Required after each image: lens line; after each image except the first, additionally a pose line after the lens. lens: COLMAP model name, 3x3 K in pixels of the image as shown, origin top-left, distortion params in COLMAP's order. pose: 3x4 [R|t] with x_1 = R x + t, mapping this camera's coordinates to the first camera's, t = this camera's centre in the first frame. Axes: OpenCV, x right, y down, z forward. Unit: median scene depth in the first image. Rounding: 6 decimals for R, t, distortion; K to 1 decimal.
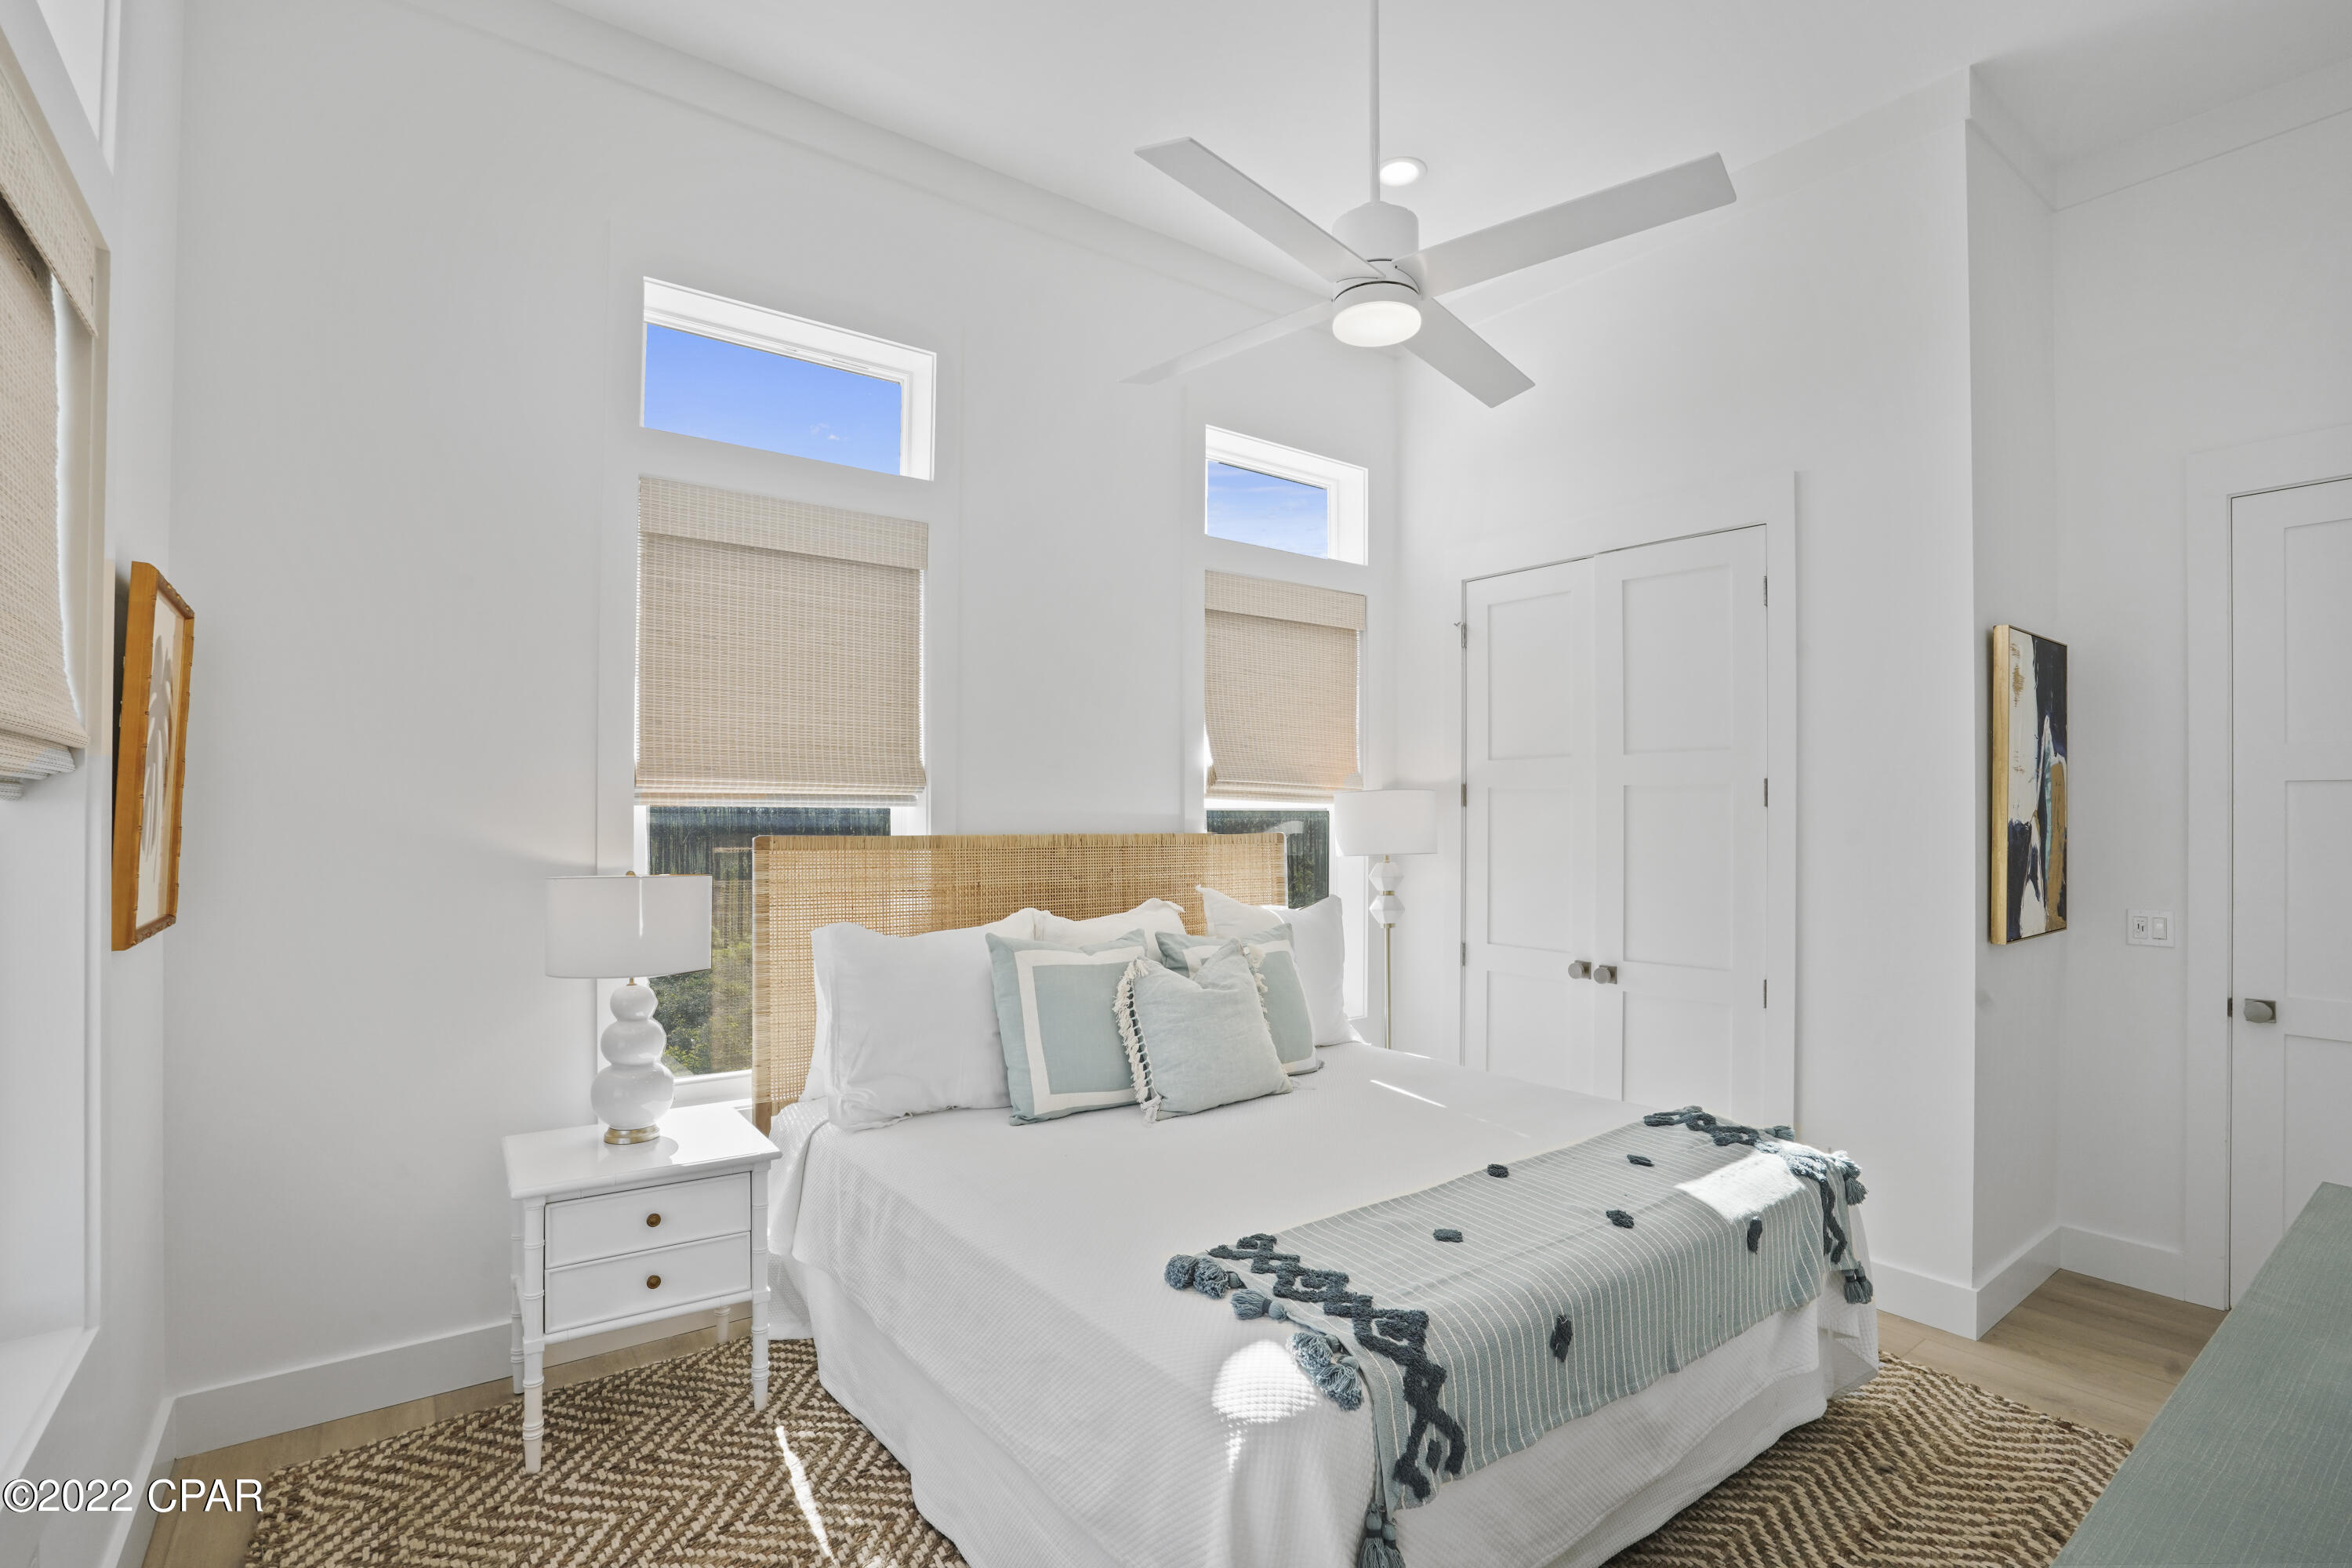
lens RADIAL K [[1101.9, 0, 1178.0], [0, 1101.9, 801.8], [0, 0, 1]] dist [-0.050709, 0.018786]
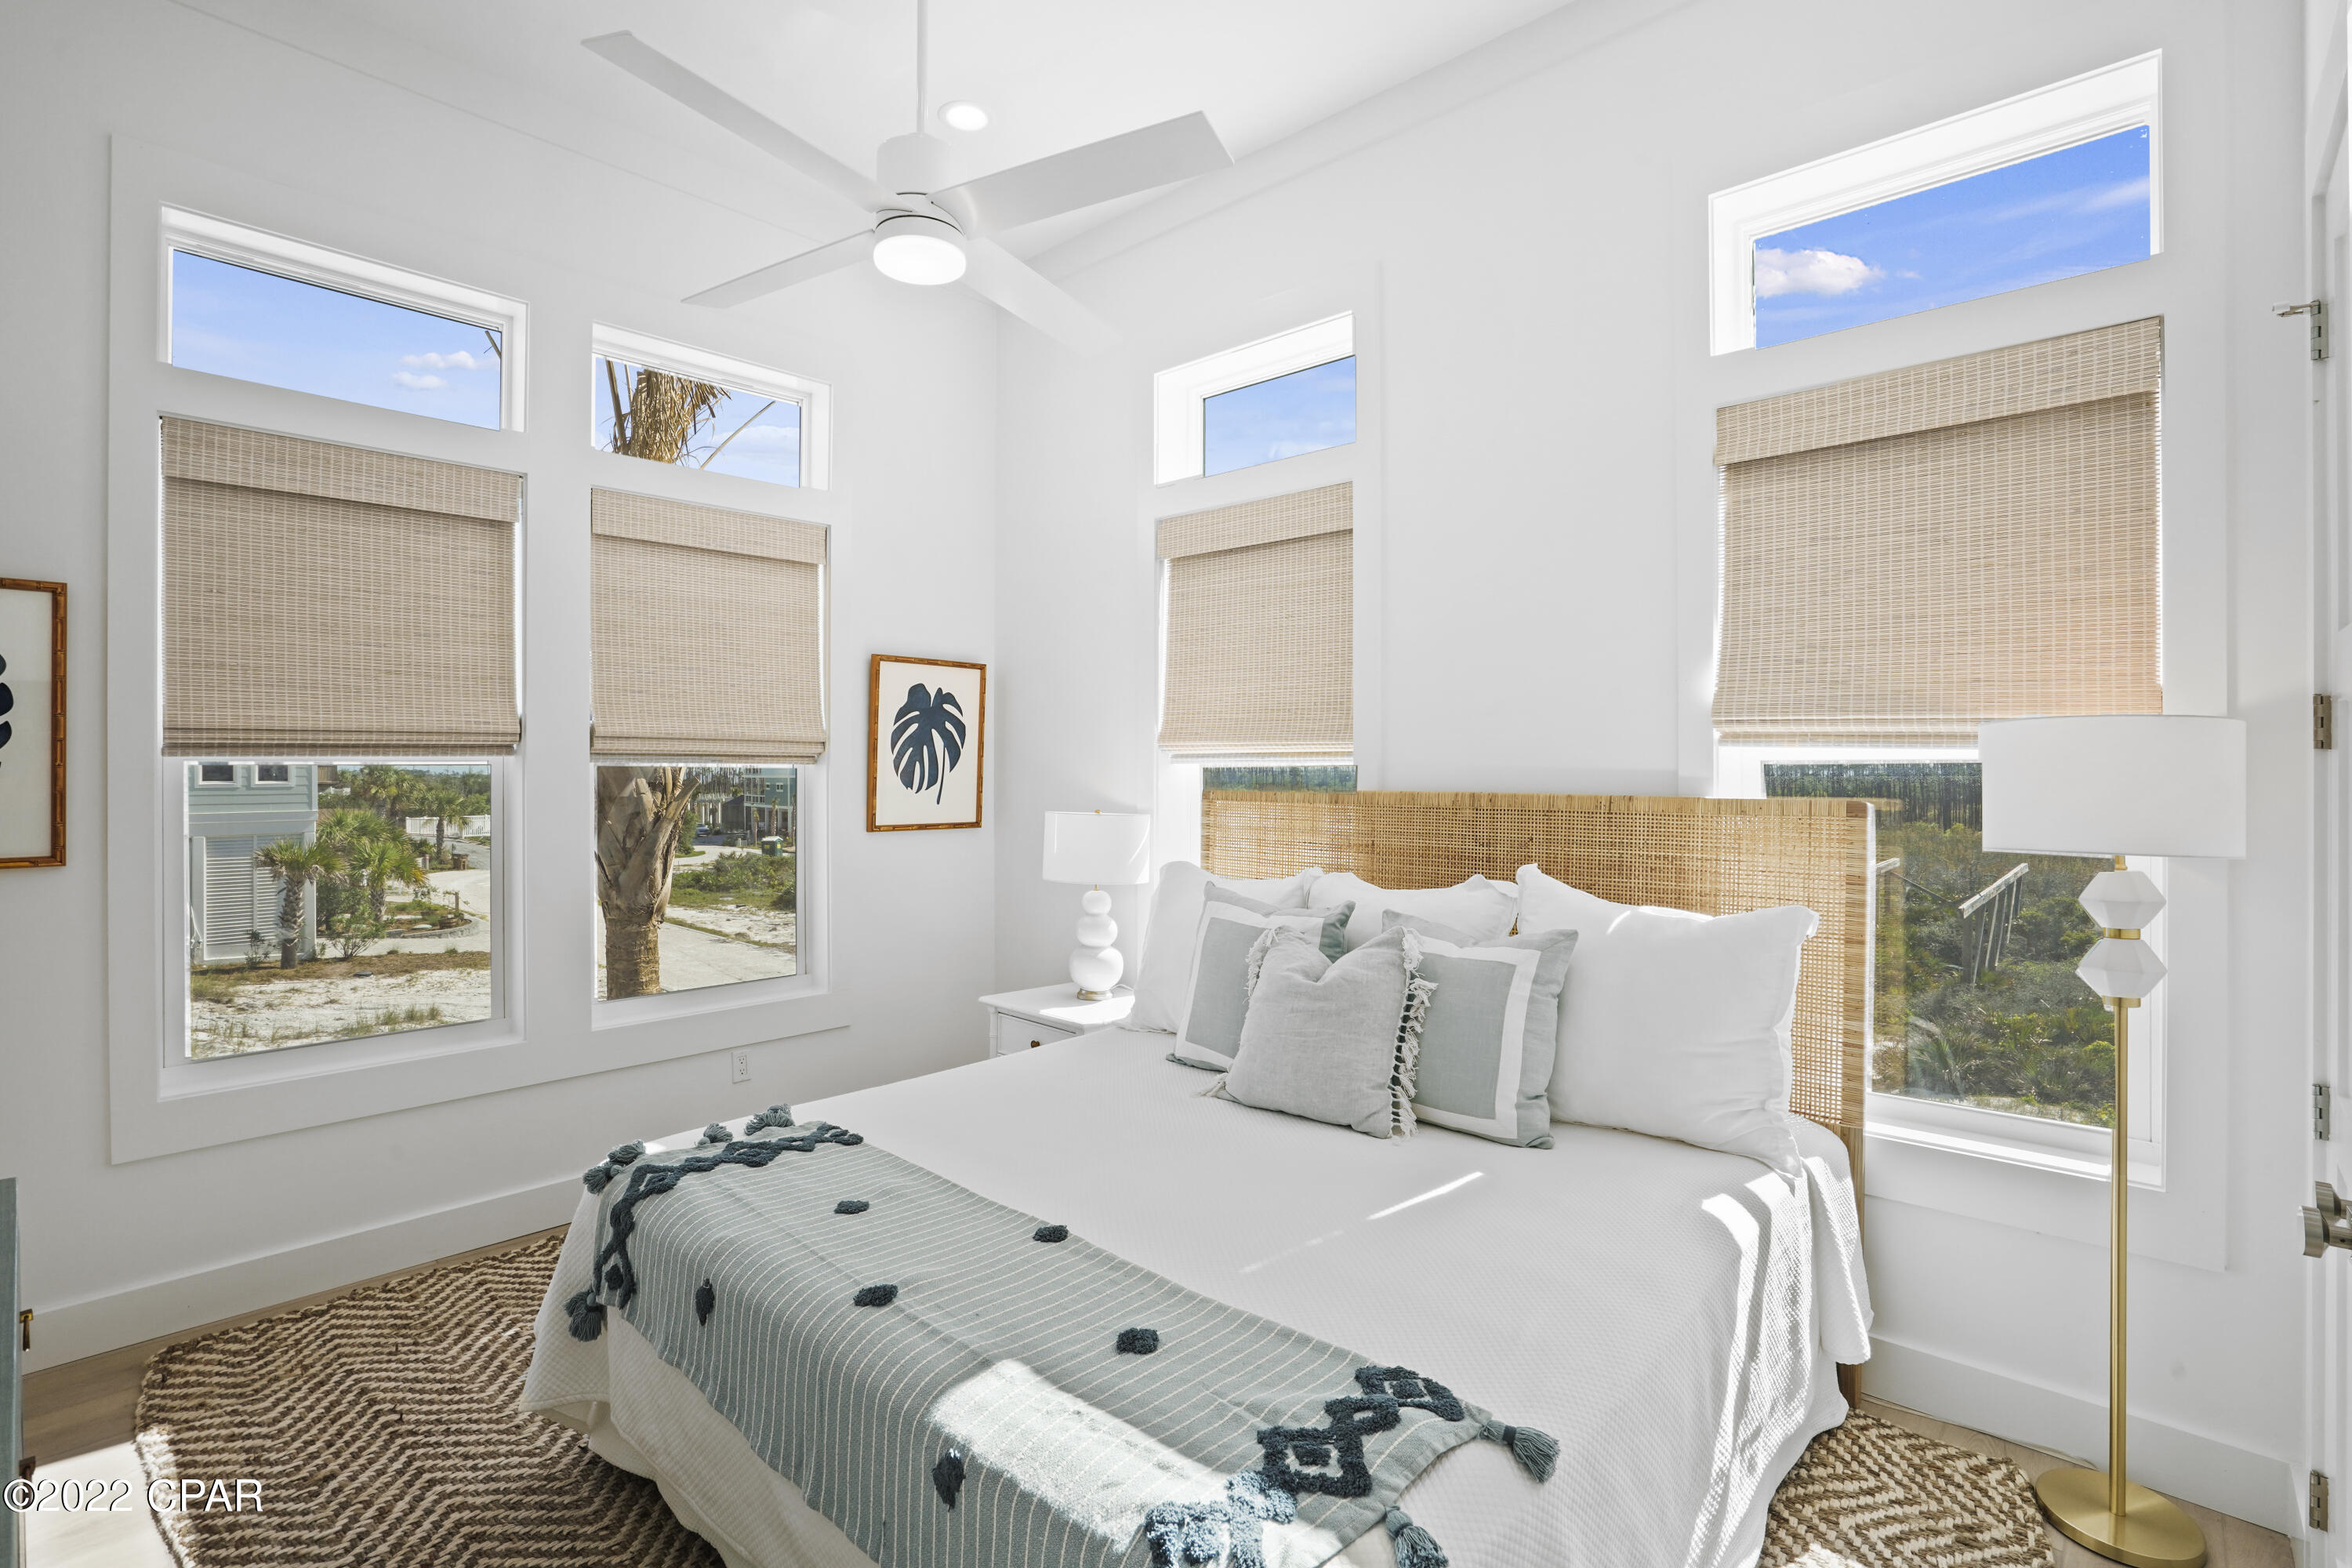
lens RADIAL K [[1101.9, 0, 1180.3], [0, 1101.9, 771.8], [0, 0, 1]] dist [-0.050709, 0.018786]
pose [[0.176795, 0.002065, -0.984245, 0.722506], [0.012981, 0.999906, 0.004429, 0.006294], [0.984162, -0.013559, 0.176752, 0.648464]]
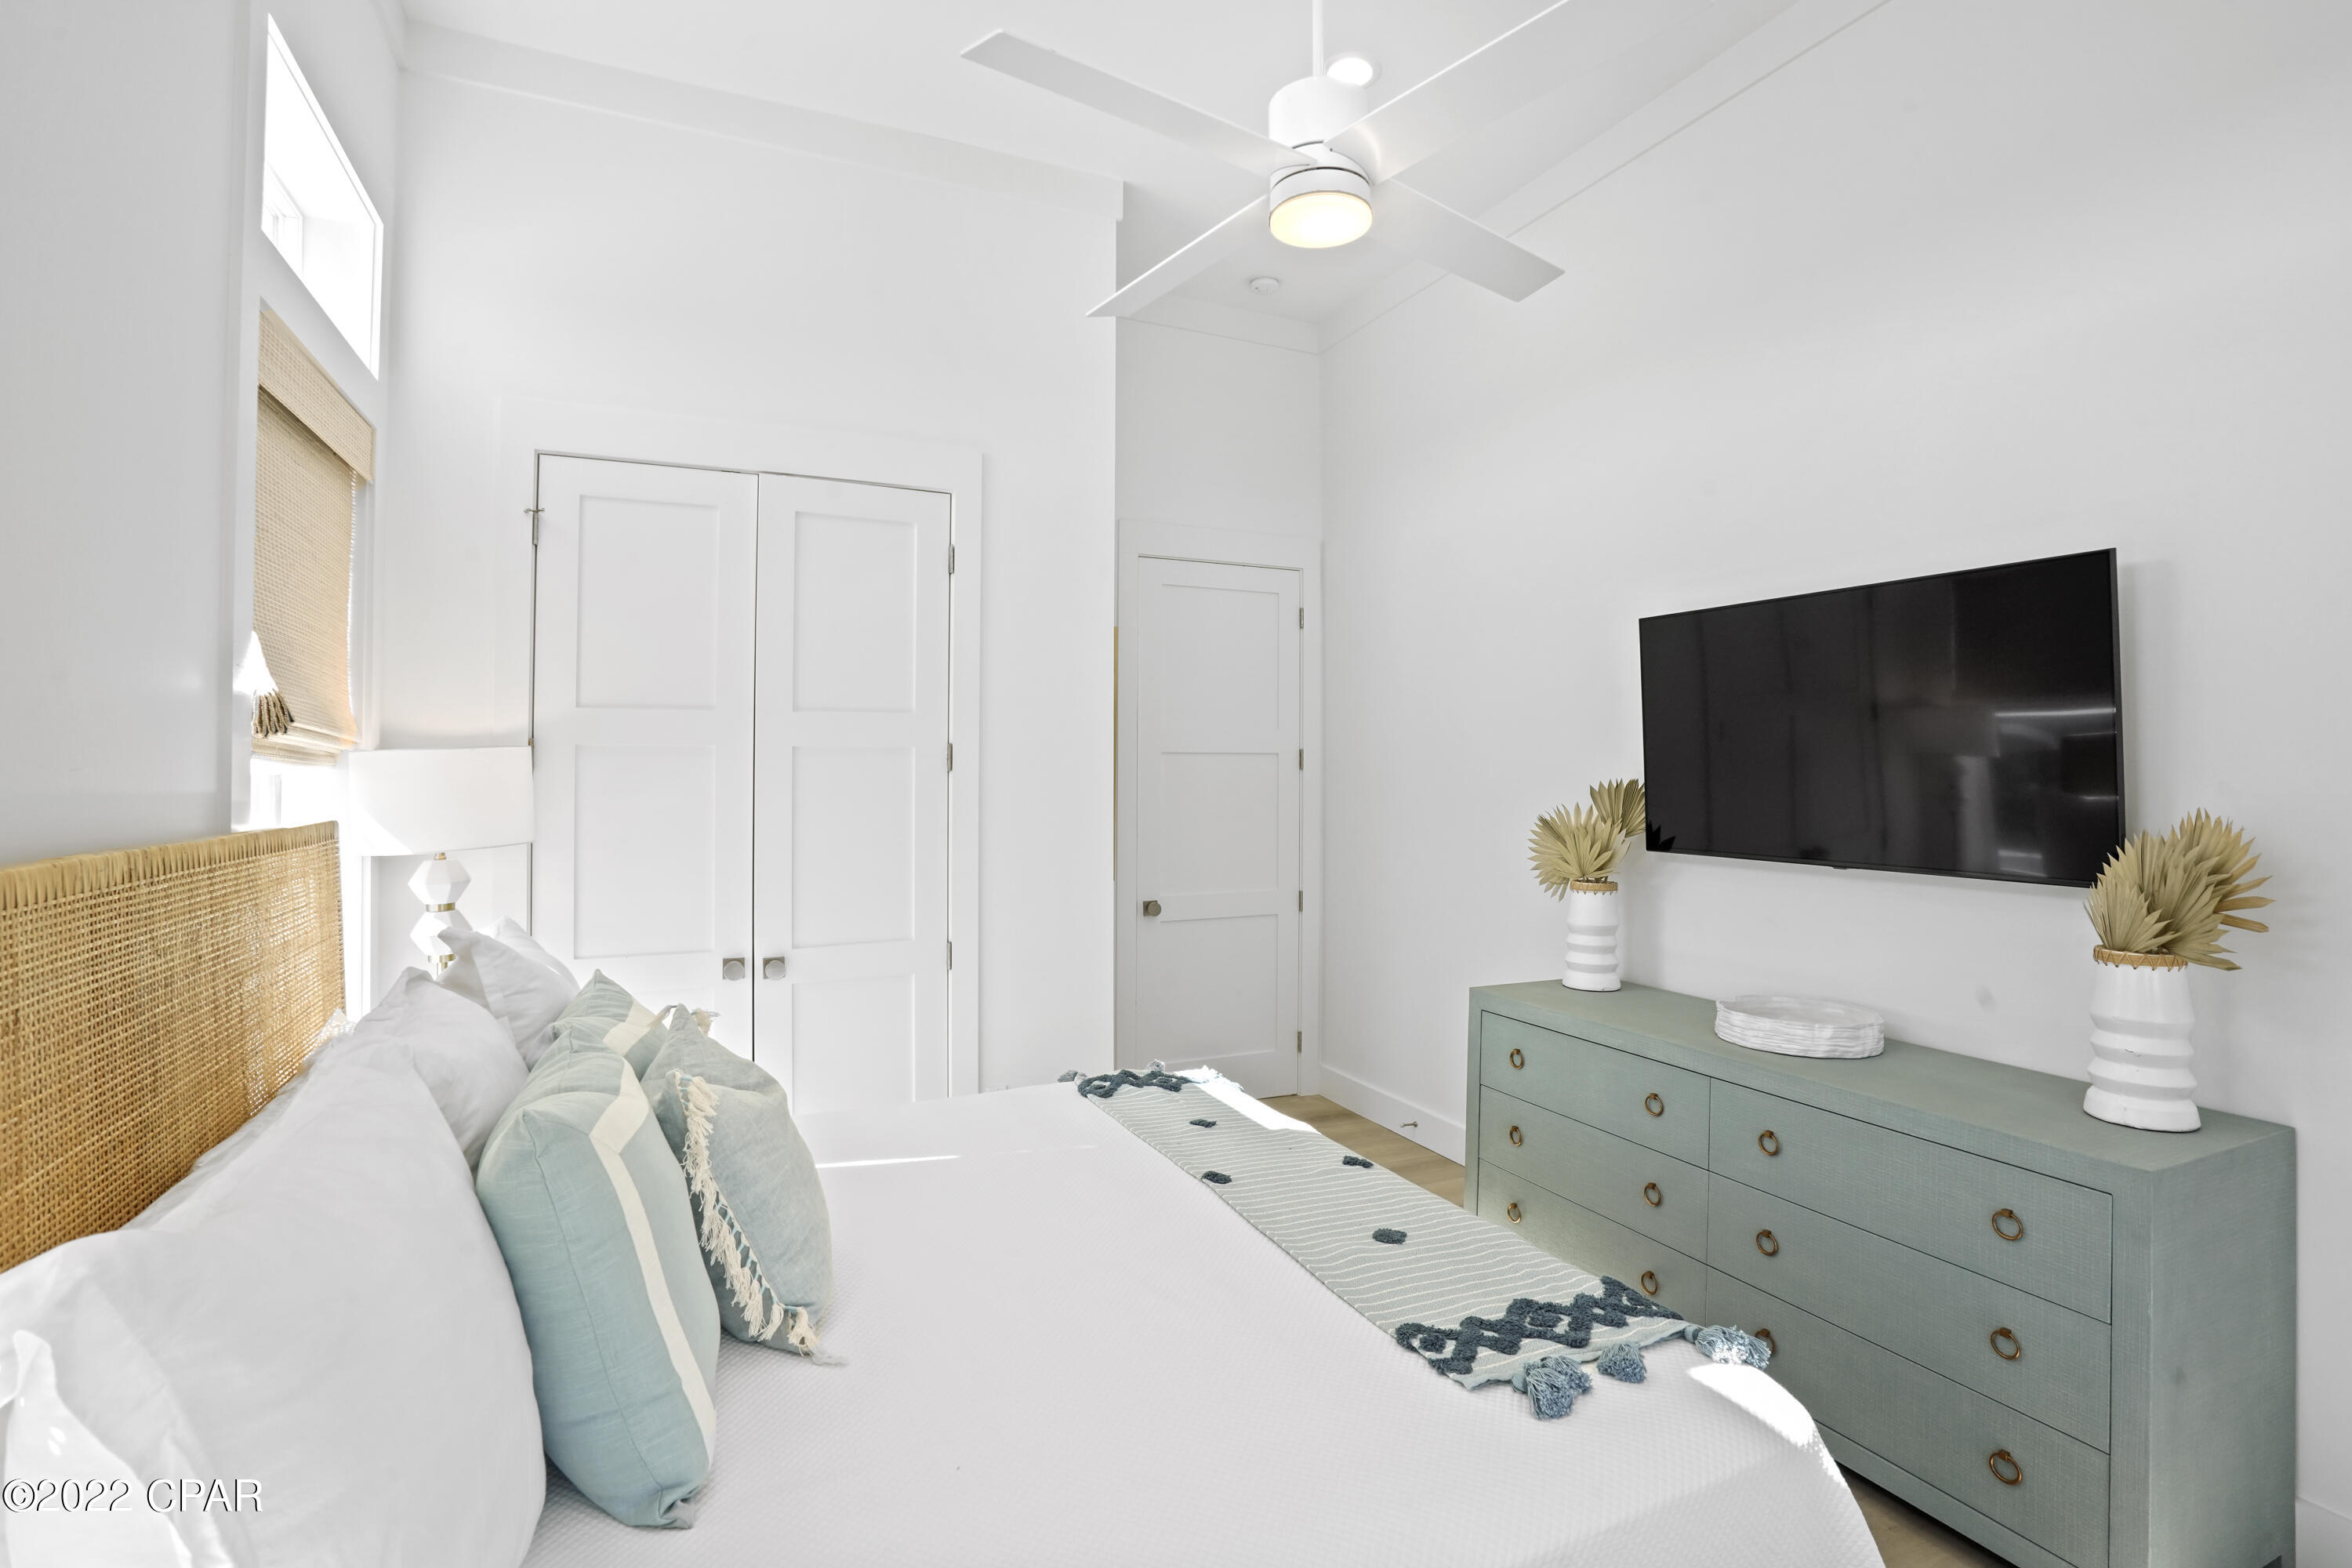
lens RADIAL K [[1101.9, 0, 1181.8], [0, 1101.9, 743.6], [0, 0, 1]] dist [-0.050709, 0.018786]
pose [[0.216332, 0.016186, 0.976186, -0.416245], [-0.009201, 0.999852, -0.014539, -0.007916], [-0.976277, -0.005836, 0.216449, 0.563433]]
